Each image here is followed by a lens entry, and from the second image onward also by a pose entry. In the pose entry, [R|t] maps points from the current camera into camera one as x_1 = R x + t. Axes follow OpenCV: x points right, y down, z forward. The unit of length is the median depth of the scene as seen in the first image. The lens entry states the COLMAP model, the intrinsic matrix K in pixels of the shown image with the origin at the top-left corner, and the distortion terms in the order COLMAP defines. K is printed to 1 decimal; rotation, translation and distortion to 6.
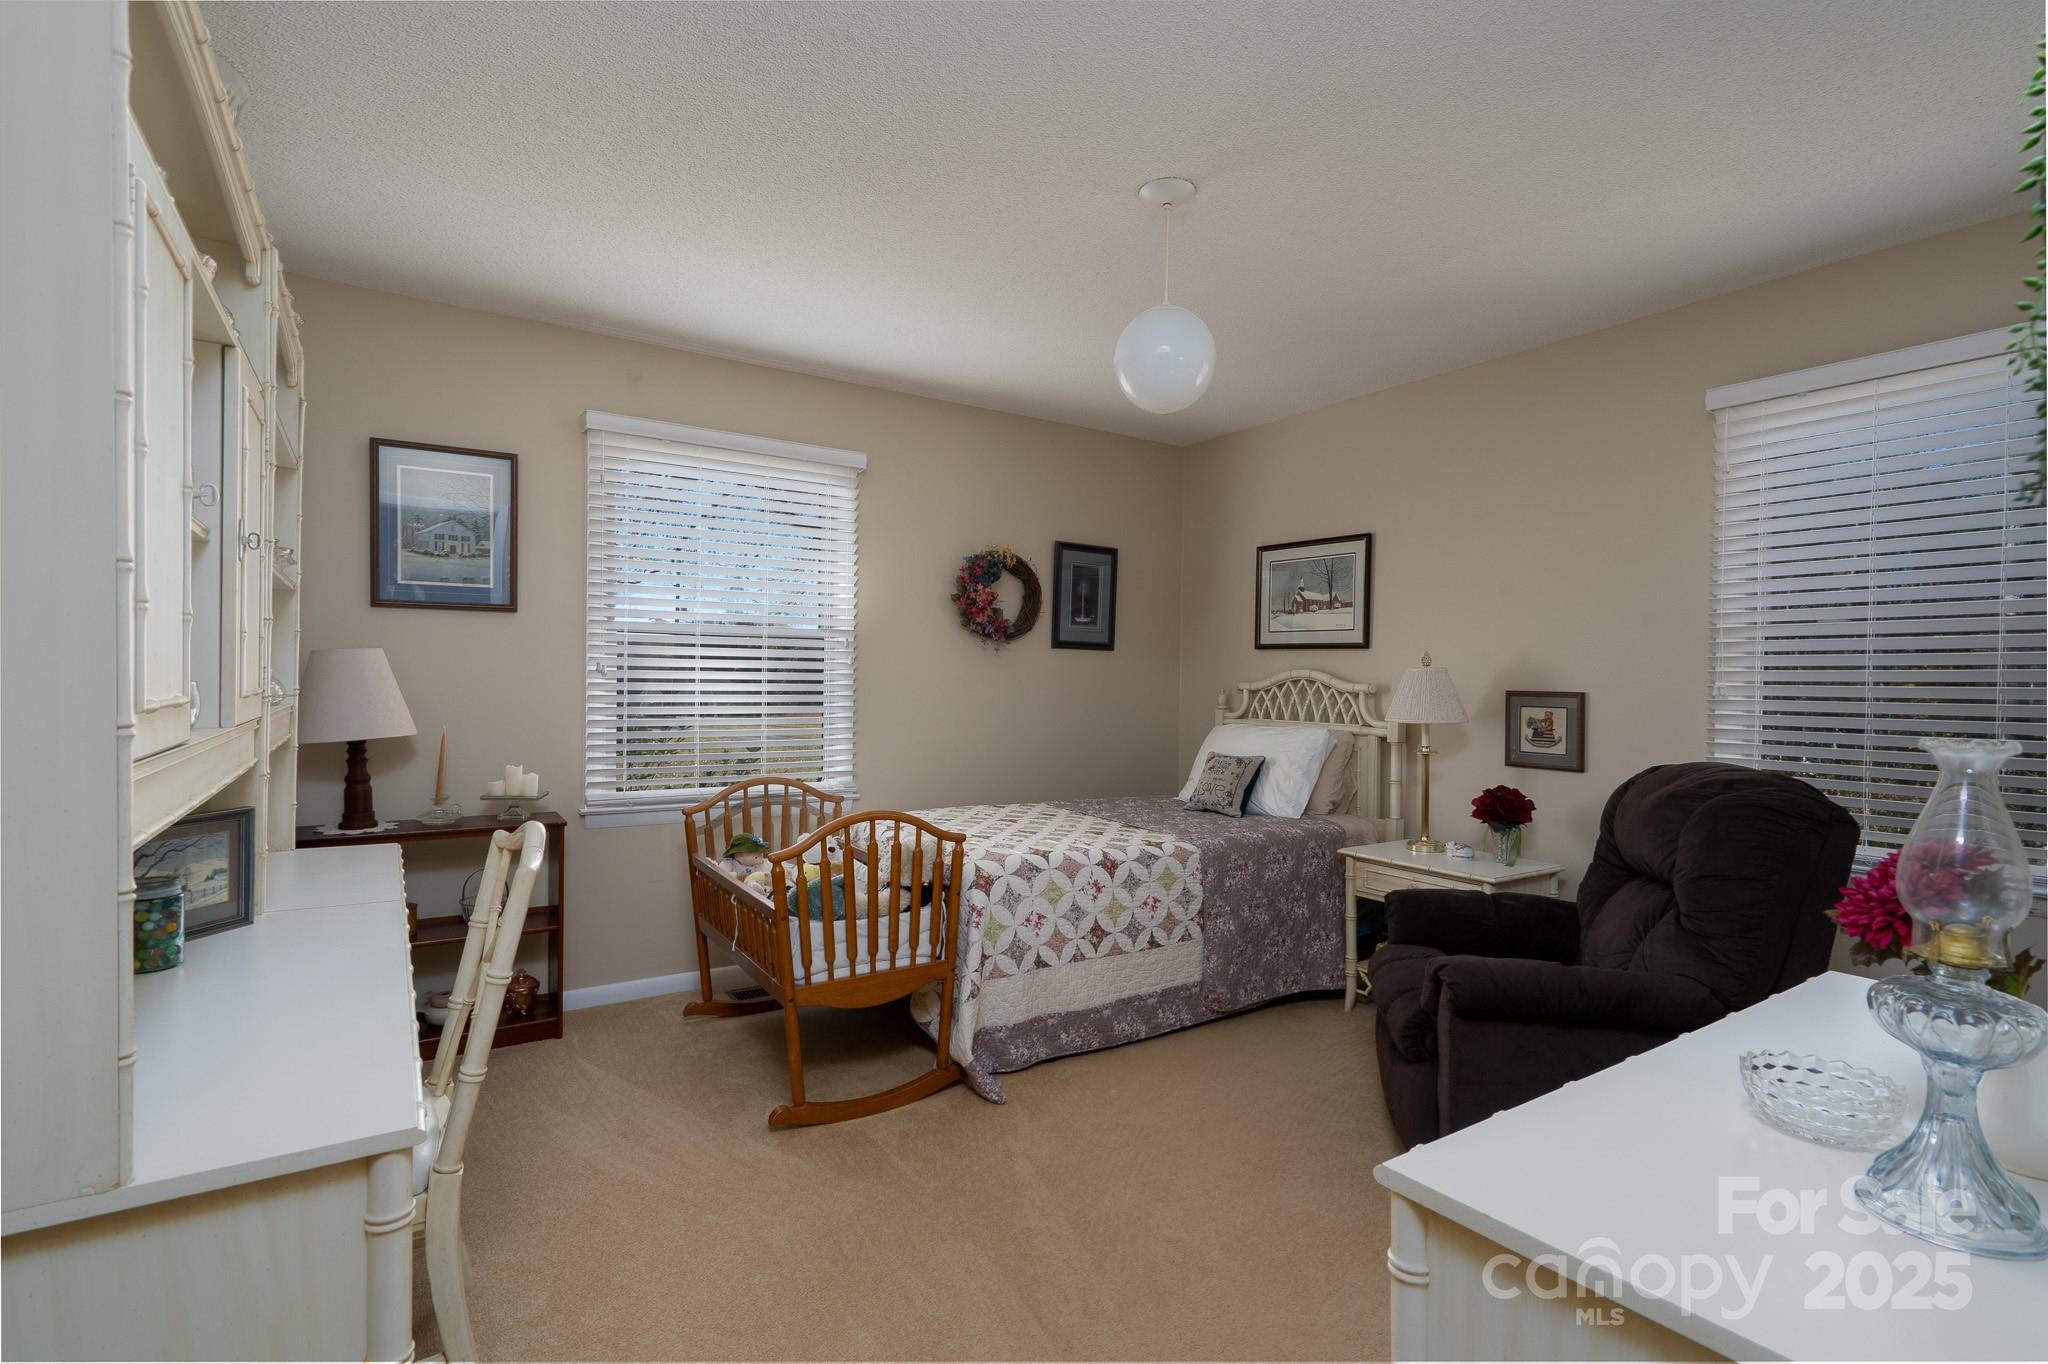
lens RADIAL K [[986.2, 0, 1021.5], [0, 986.2, 682.4], [0, 0, 1]] dist [0.000216, 0.000260]
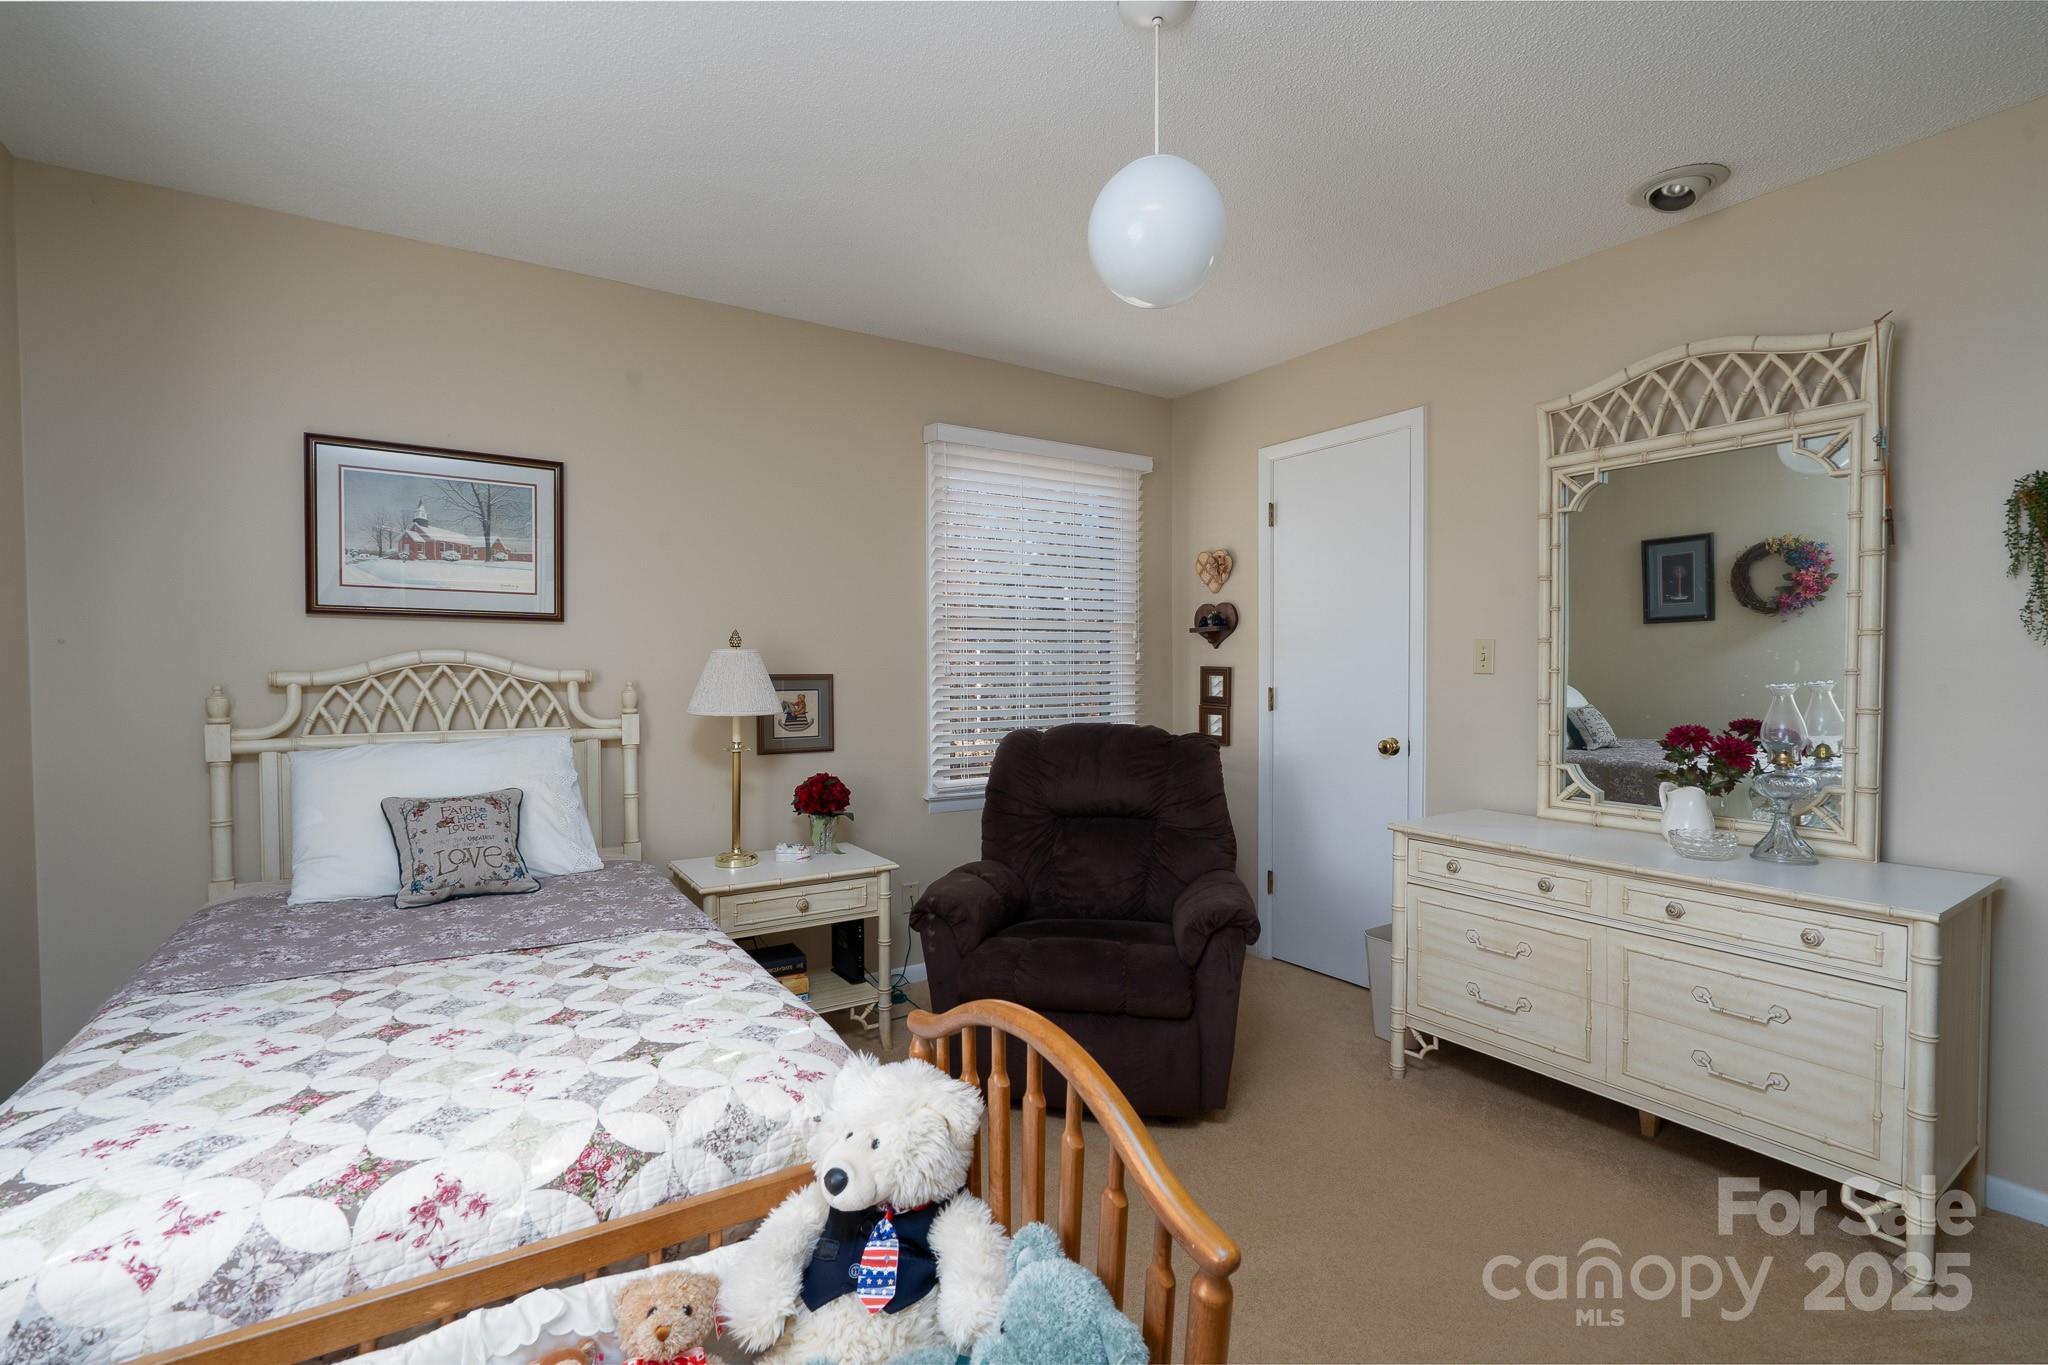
lens RADIAL K [[944.5, 0, 1030.6], [0, 944.5, 663.2], [0, 0, 1]] dist [0.000007, 0.000284]
pose [[-0.000400, -0.007785, 0.999970, -0.343815], [0.009541, 0.999924, 0.007788, -0.005587], [-0.999954, 0.009544, -0.000325, 0.651019]]
